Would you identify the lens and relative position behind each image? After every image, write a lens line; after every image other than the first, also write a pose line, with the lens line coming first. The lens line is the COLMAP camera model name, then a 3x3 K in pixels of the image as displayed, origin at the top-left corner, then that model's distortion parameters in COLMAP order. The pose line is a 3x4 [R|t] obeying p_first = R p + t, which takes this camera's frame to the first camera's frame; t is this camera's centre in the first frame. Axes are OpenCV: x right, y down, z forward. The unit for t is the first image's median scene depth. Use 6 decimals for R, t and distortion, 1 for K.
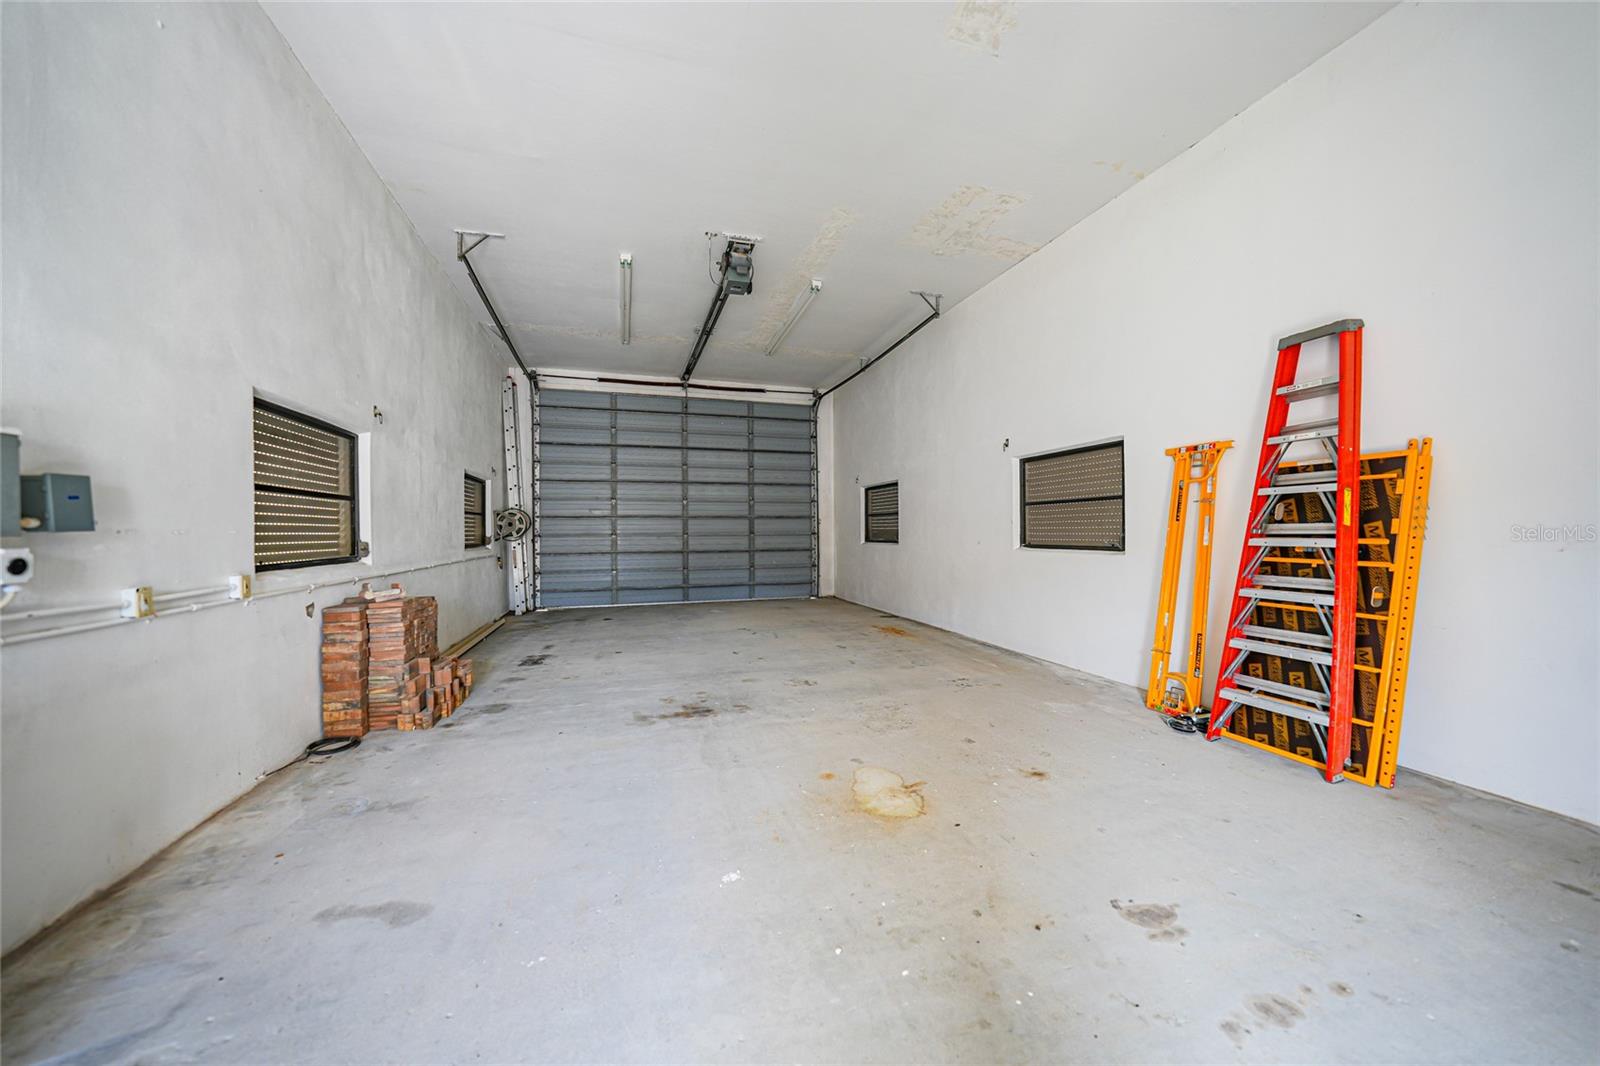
lens RADIAL K [[567.5, 0, 800.0], [0, 567.5, 533.0], [0, 0, 1]] dist [-0.027843, 0.007762]
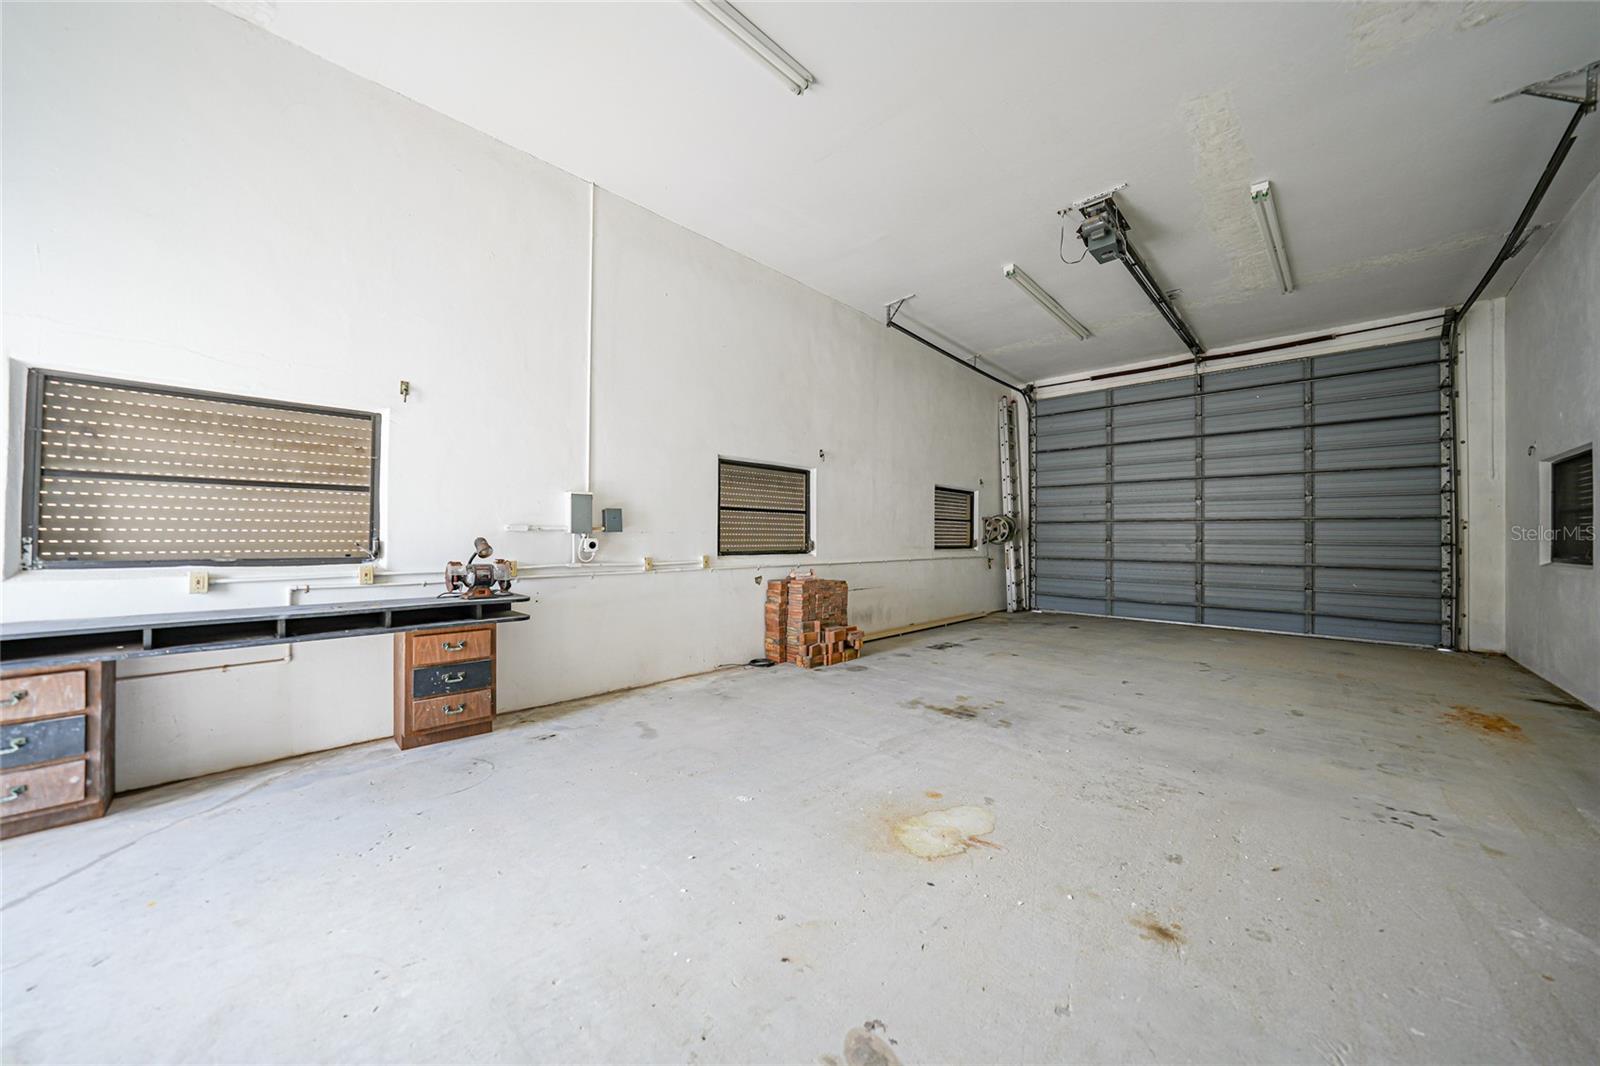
lens RADIAL K [[567.5, 0, 800.0], [0, 567.5, 533.0], [0, 0, 1]] dist [-0.027843, 0.007762]
pose [[0.460767, 0.005301, -0.887505, 0.499432], [-0.013734, 0.999905, -0.001159, -0.002446], [0.887415, 0.012723, 0.460796, 0.230201]]
